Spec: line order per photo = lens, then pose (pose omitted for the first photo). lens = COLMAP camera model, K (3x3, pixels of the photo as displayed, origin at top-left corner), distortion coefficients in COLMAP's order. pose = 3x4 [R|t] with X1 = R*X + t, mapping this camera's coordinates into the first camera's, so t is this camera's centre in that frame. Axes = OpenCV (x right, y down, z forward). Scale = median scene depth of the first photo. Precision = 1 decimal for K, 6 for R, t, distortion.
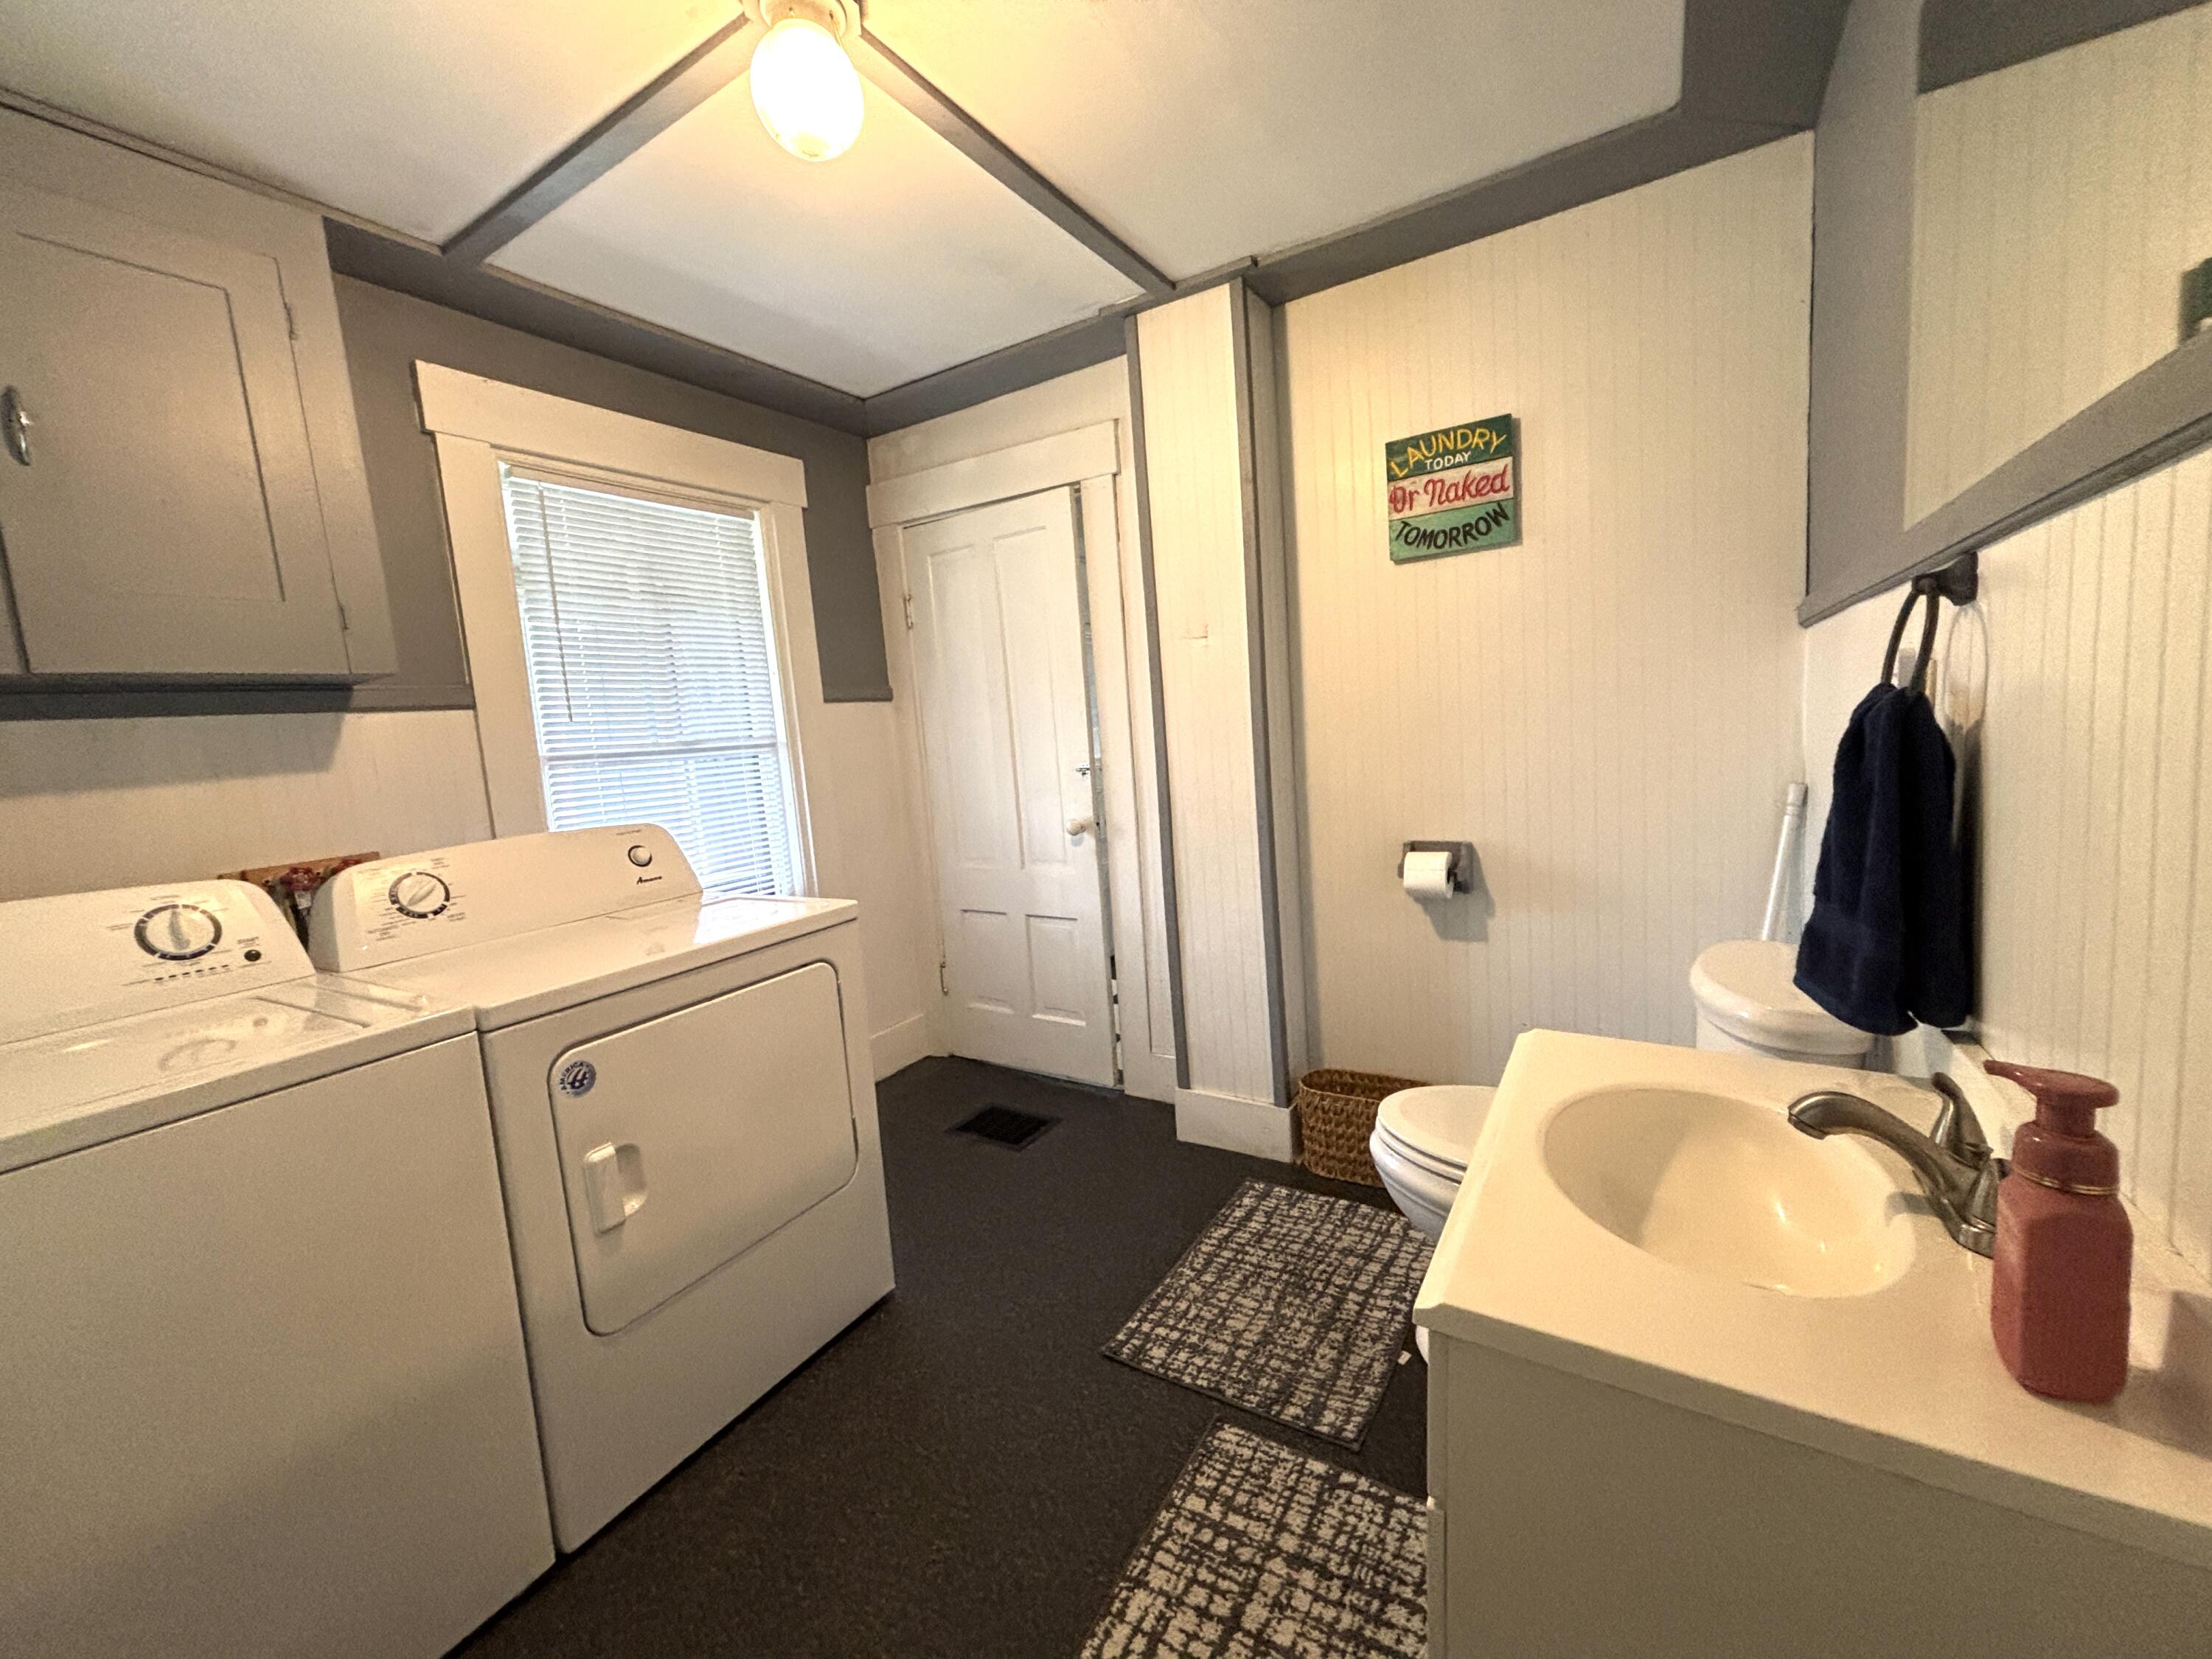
lens RADIAL K [[887.6, 0, 1106.0], [0, 887.6, 829.5], [0, 0, 1]] dist [0.001533, -0.000405]
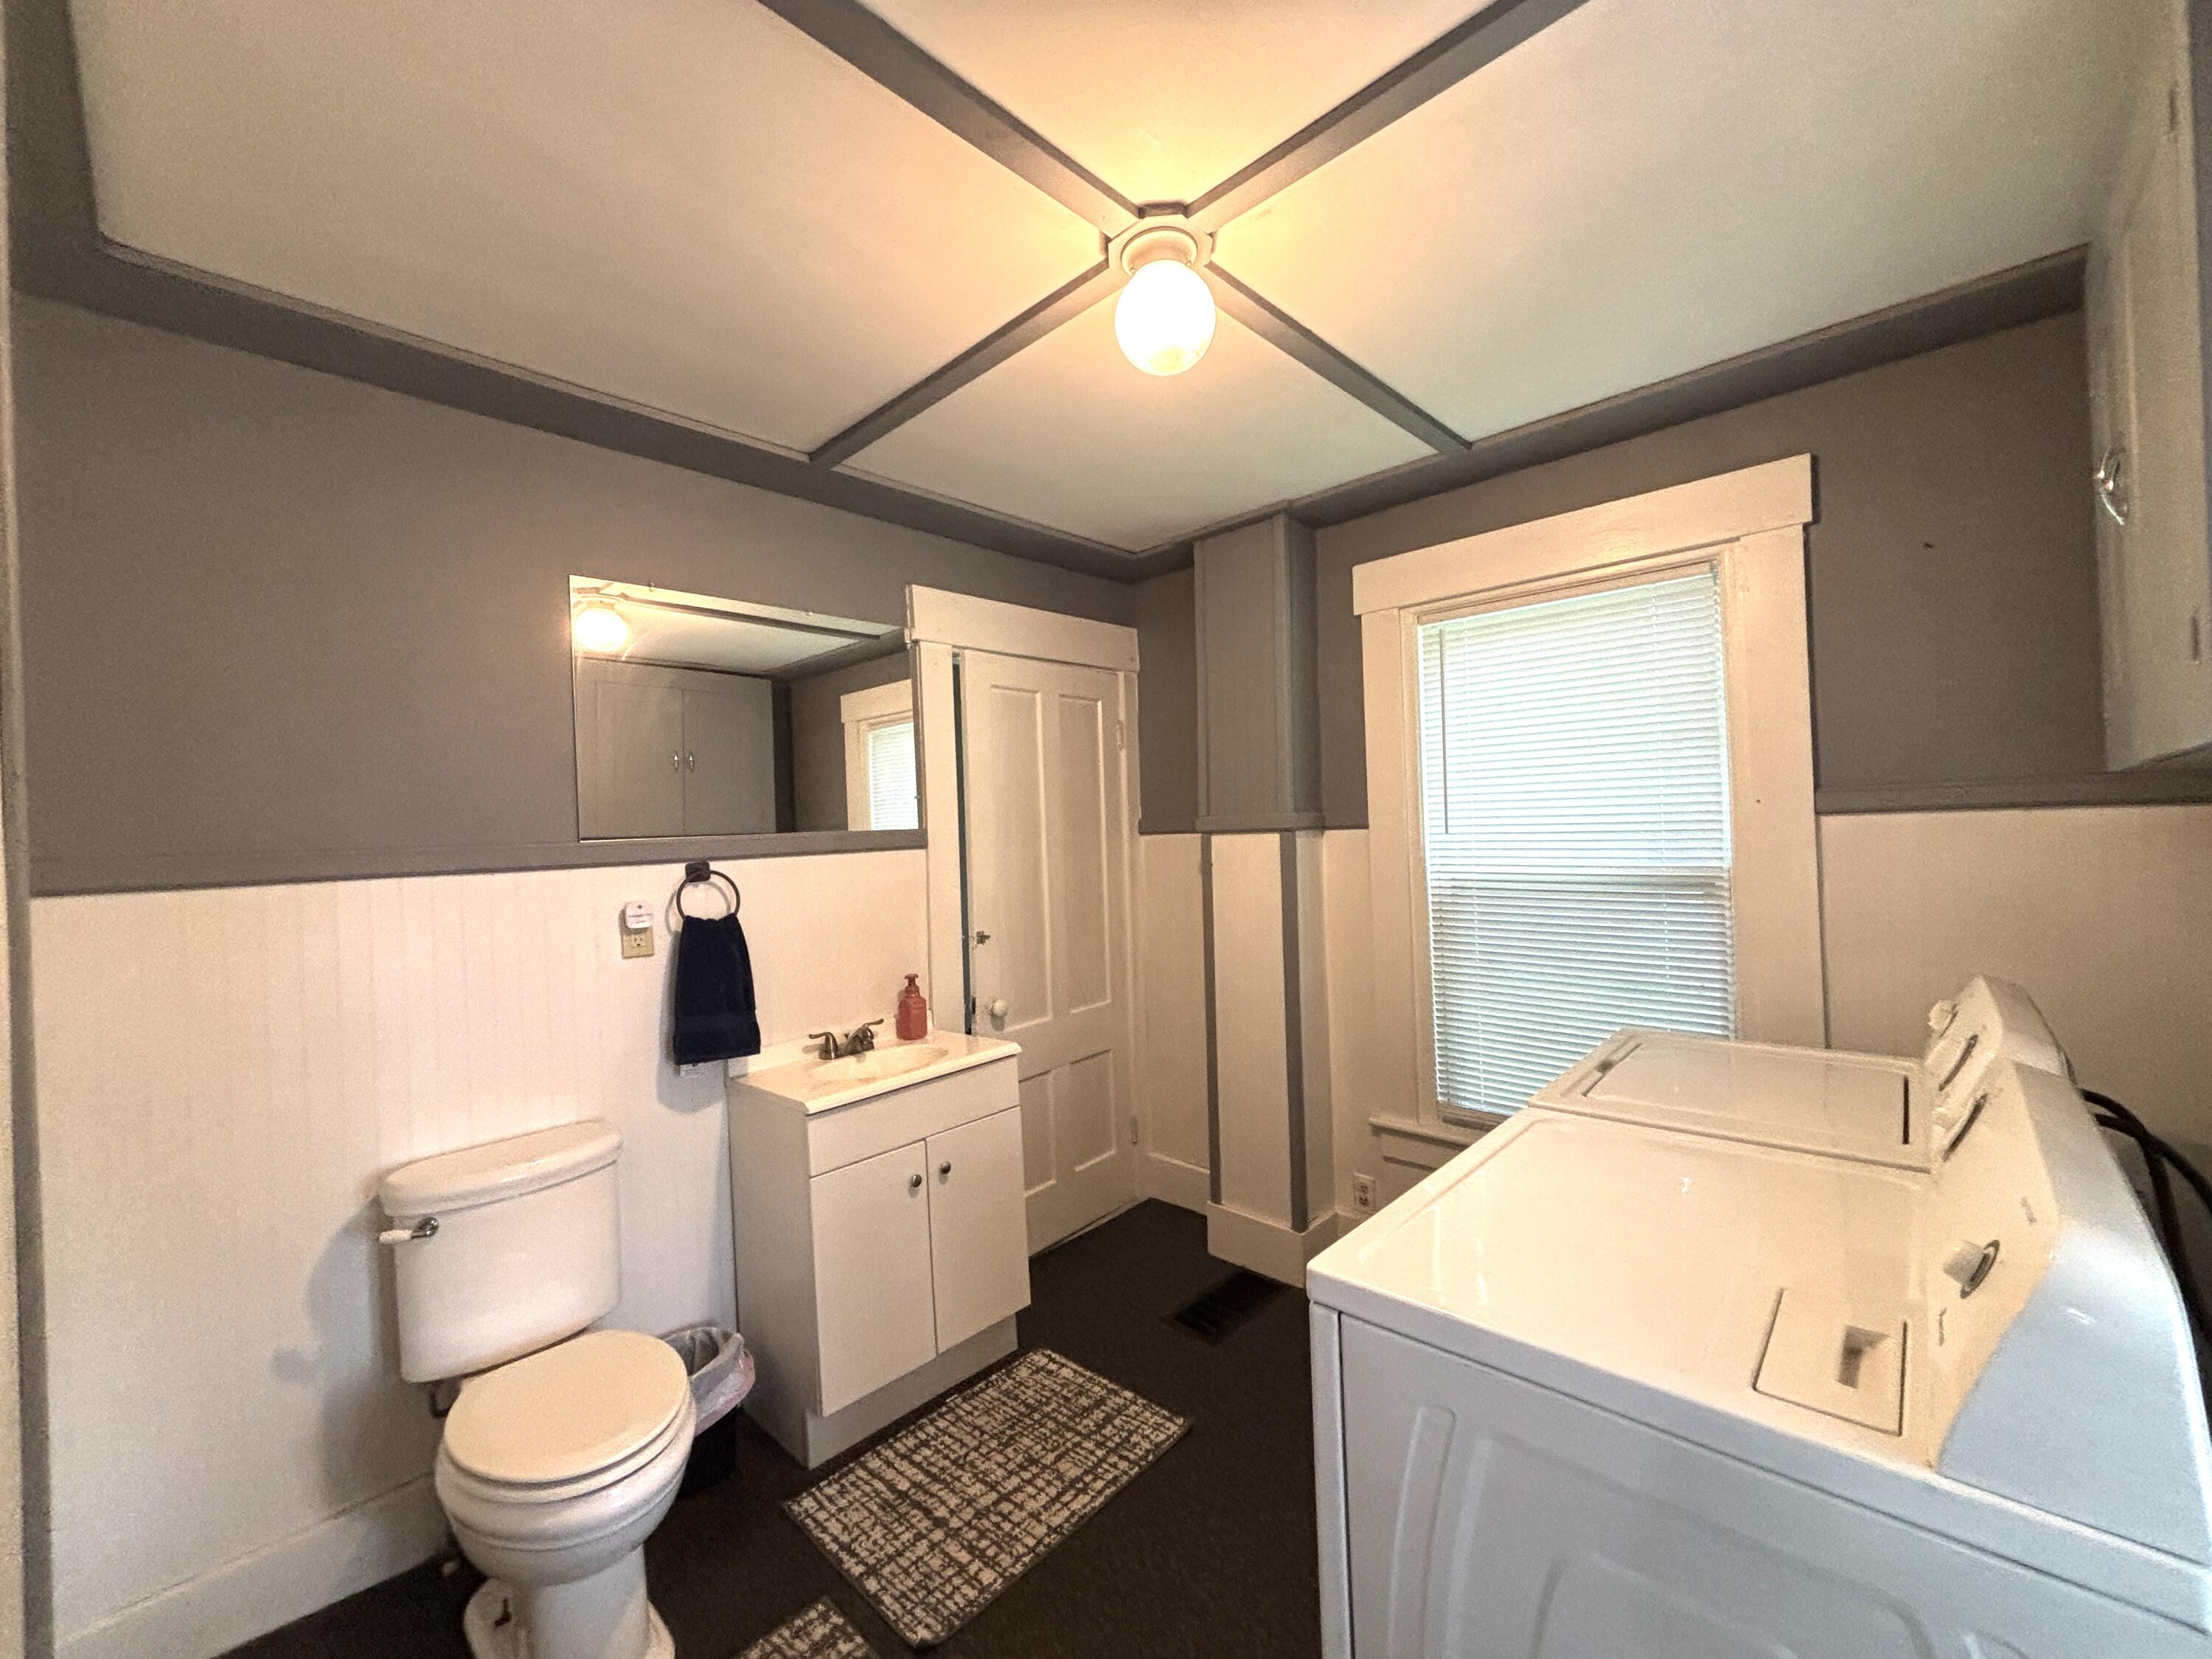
lens RADIAL K [[887.6, 0, 1106.0], [0, 887.6, 829.5], [0, 0, 1]] dist [0.001533, -0.000405]
pose [[-0.971965, 0.102268, 0.211718, -0.431409], [0.123380, 0.988360, 0.089001, -0.327333], [-0.200151, 0.112628, -0.973270, 2.139689]]
